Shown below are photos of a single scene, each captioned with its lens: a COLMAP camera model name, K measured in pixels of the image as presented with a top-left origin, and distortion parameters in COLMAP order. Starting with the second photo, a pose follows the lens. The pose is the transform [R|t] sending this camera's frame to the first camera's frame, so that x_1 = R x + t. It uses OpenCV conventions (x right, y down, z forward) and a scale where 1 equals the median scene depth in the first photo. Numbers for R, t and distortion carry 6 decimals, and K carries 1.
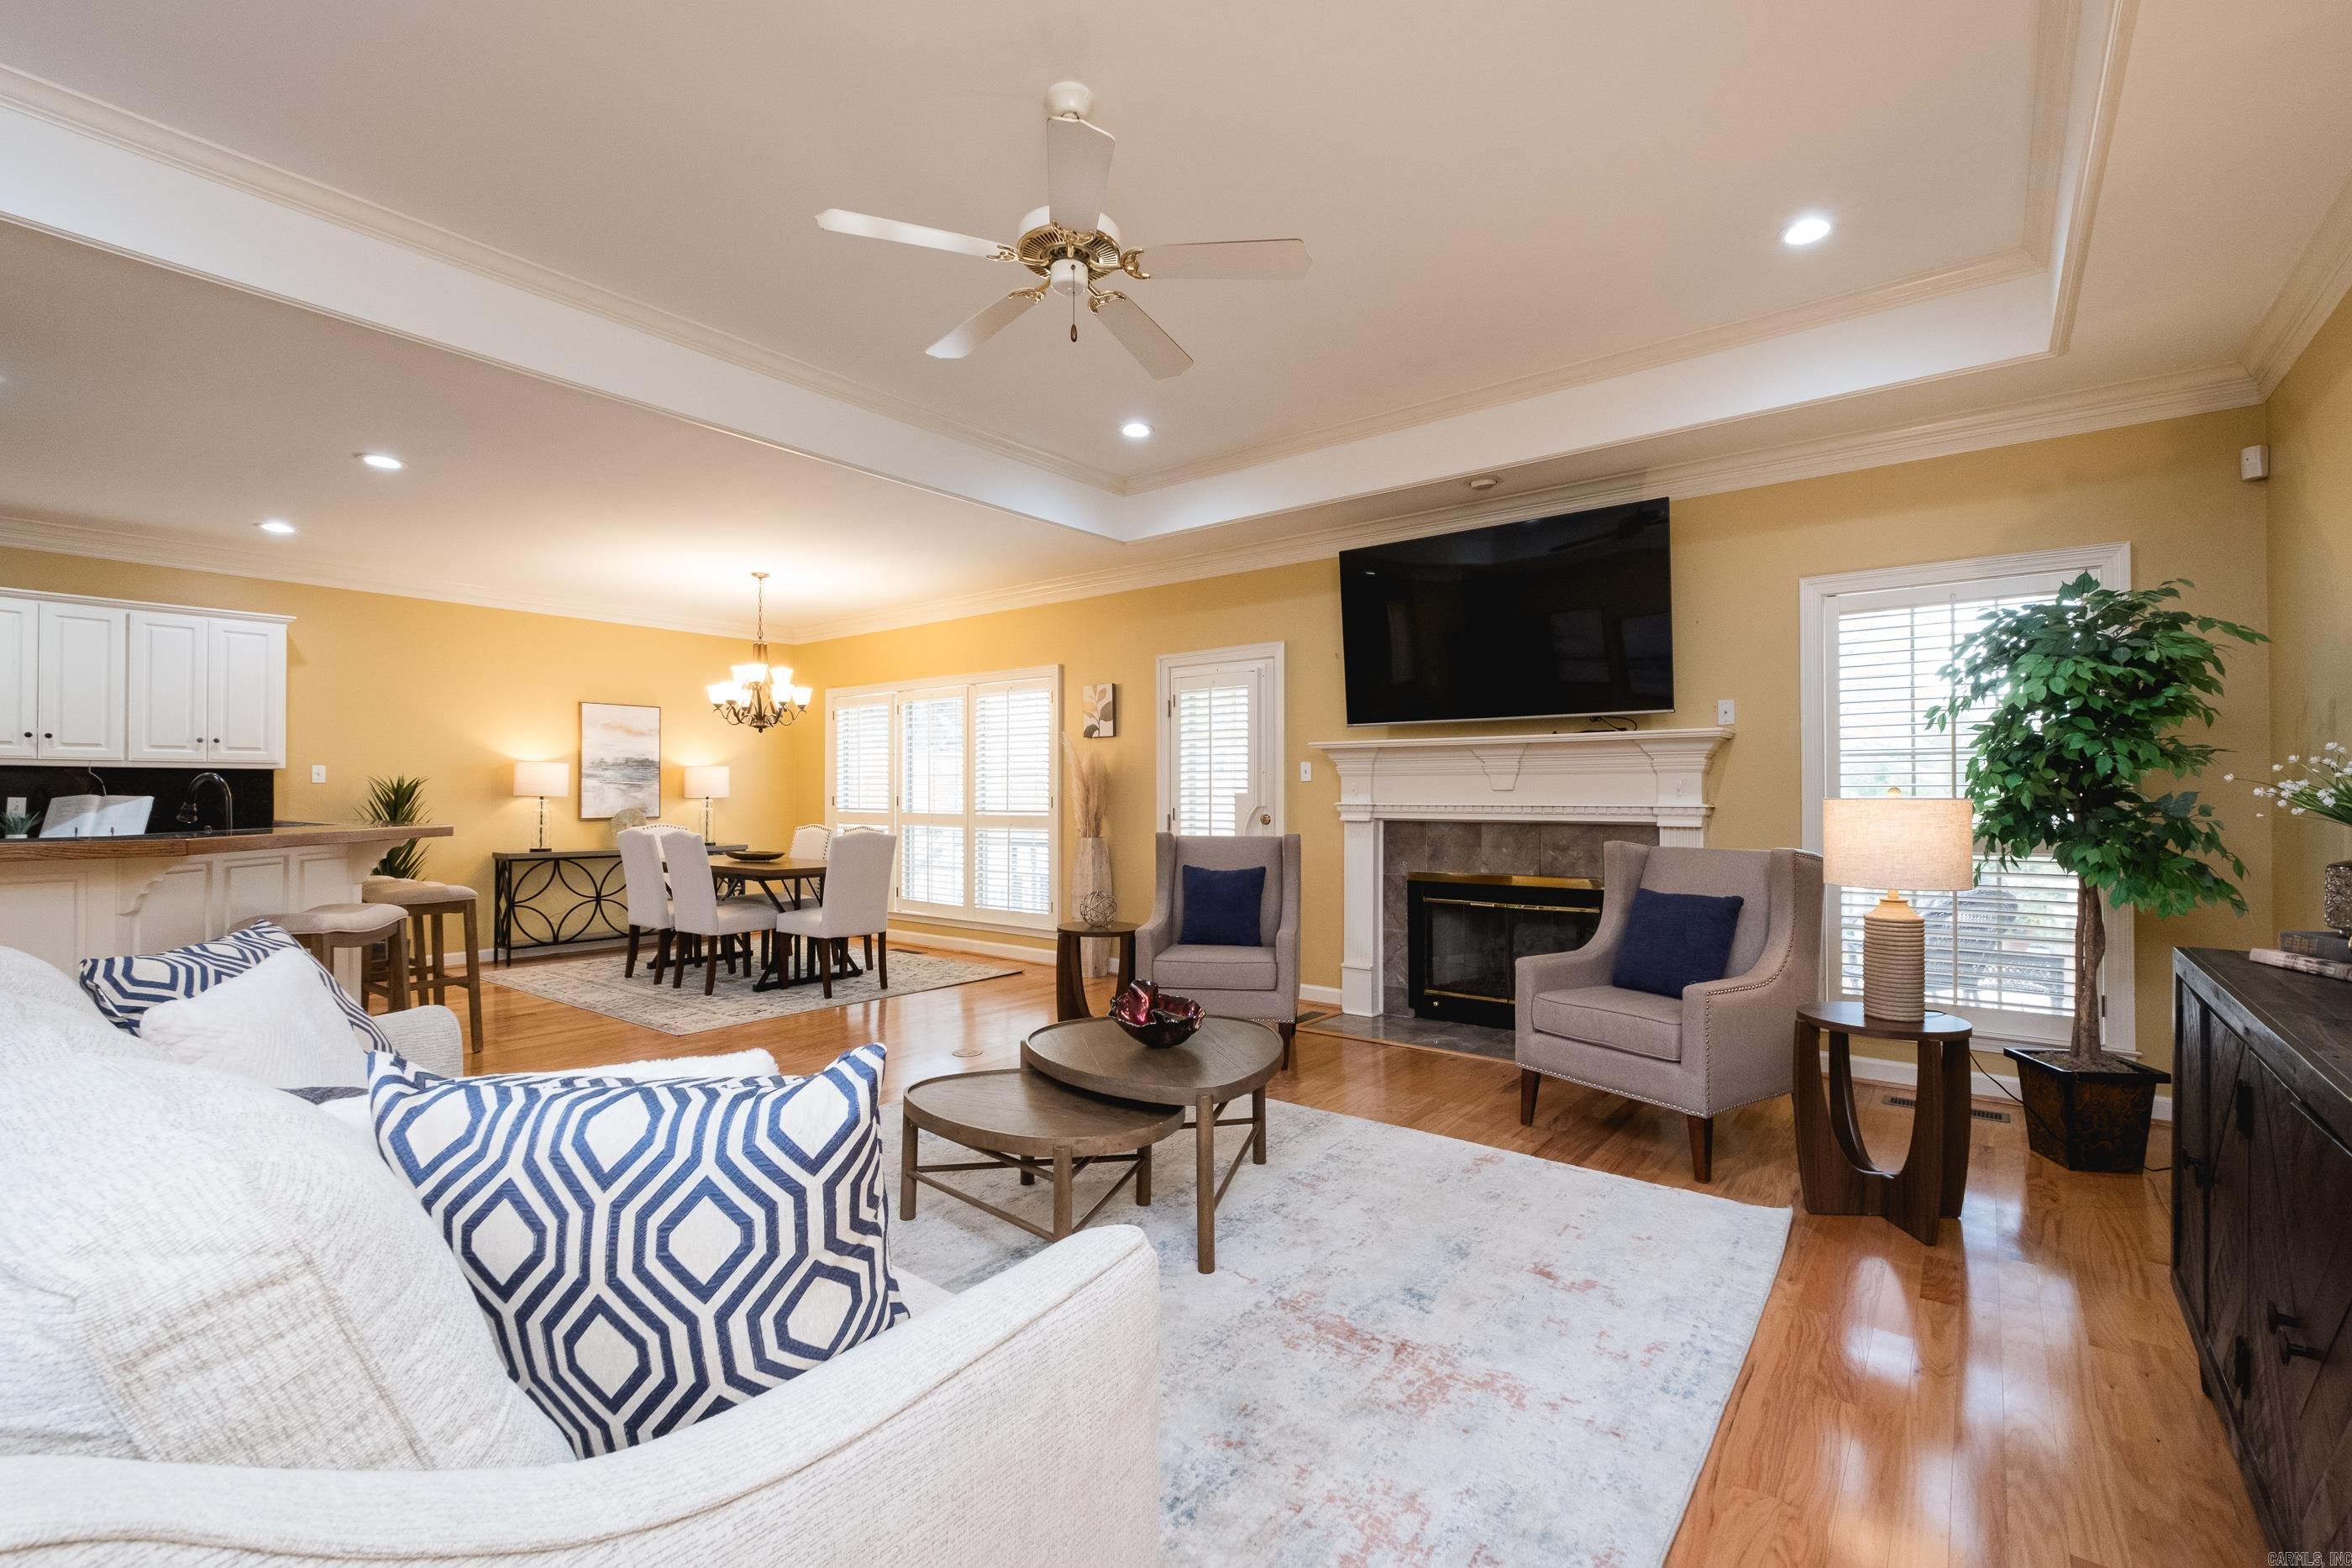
lens RADIAL K [[1019.3, 0, 1181.8], [0, 1019.3, 782.6], [0, 0, 1]] dist [0.002758, -0.000479]
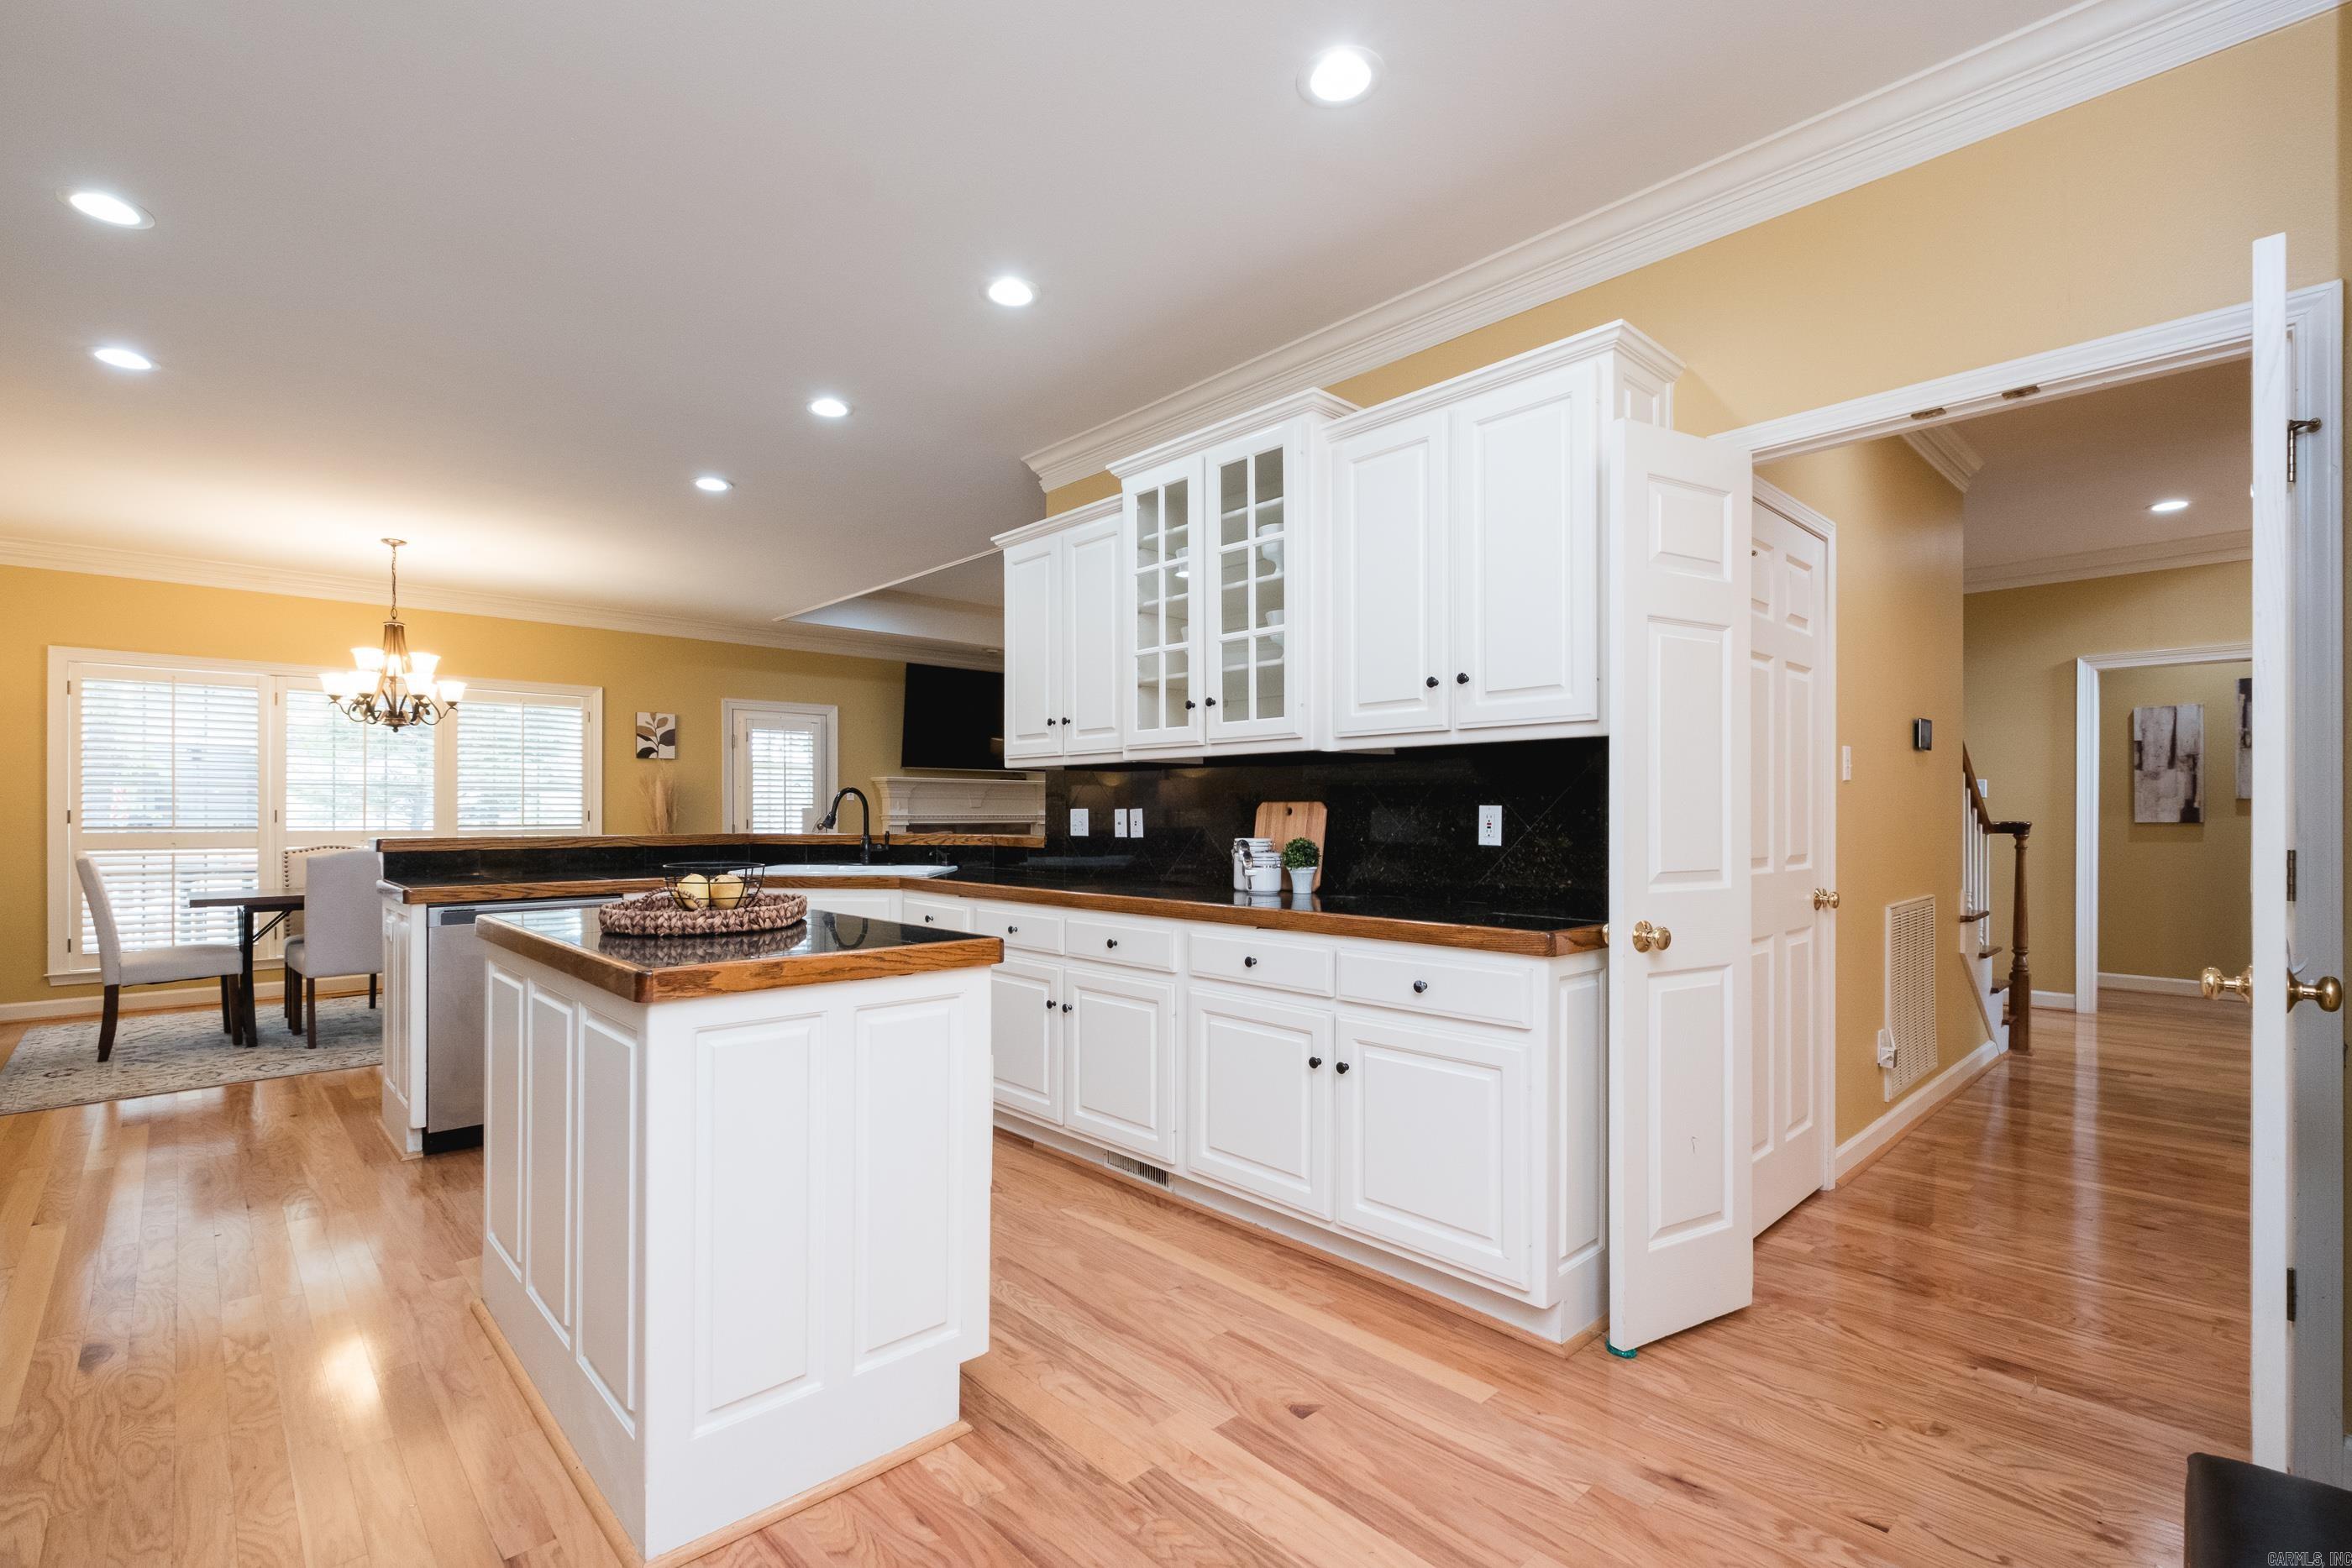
lens RADIAL K [[1073.6, 0, 1171.4], [0, 1073.6, 813.2], [0, 0, 1]] dist [-0.002350, -0.000541]
pose [[0.165306, -0.000619, 0.986242, -1.561642], [-0.013922, 0.999899, 0.002961, 0.006182], [-0.986144, -0.014220, 0.165280, 0.307392]]
